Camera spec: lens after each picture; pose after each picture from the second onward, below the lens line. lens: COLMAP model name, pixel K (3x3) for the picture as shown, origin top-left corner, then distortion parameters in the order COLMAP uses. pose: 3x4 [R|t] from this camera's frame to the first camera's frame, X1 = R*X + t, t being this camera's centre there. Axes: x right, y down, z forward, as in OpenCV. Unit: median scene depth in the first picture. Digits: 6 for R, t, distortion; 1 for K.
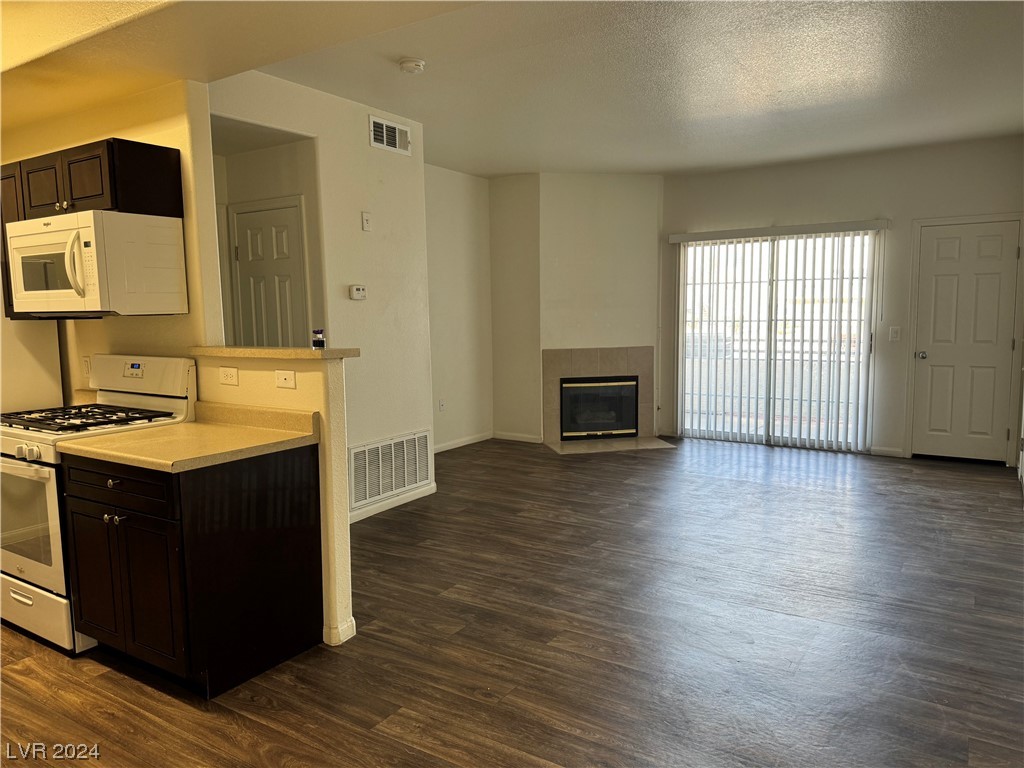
lens RADIAL K [[727.4, 0, 520.6], [0, 727.4, 383.1], [0, 0, 1]] dist [0.056531, -0.060889]
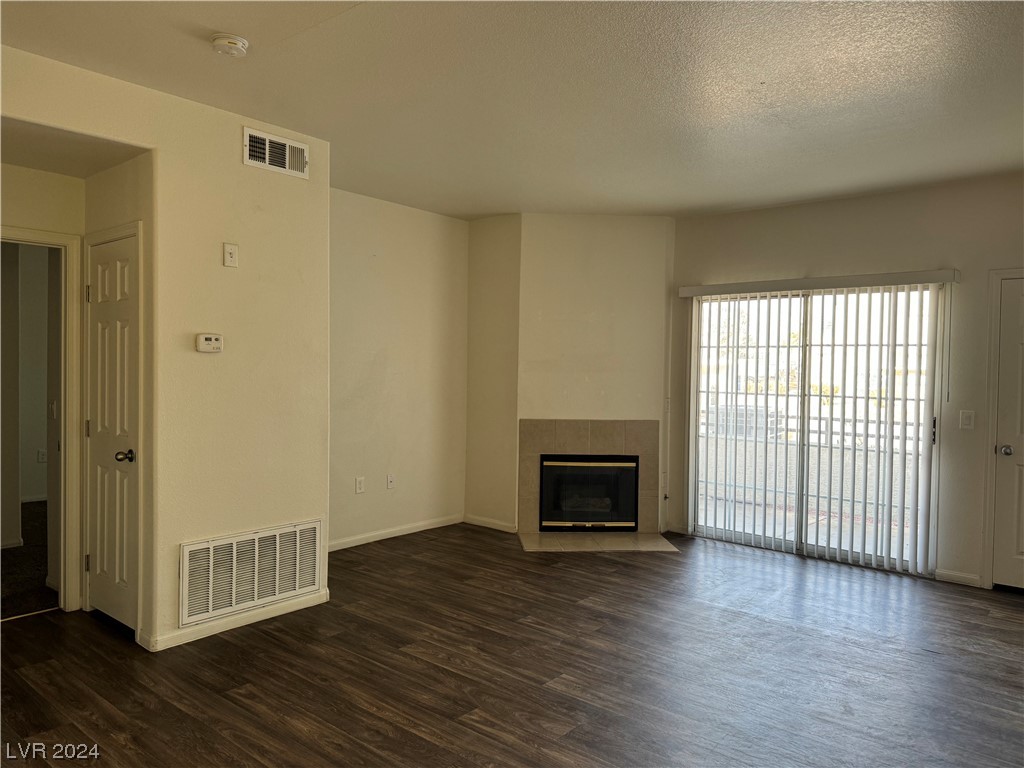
lens RADIAL K [[727.4, 0, 517.3], [0, 727.4, 375.1], [0, 0, 1]] dist [0.056531, -0.060889]
pose [[0.991003, 0.032156, -0.129920, 0.149719], [-0.043976, 0.995046, -0.089162, -0.024969], [0.126409, 0.094073, 0.987507, 0.192202]]
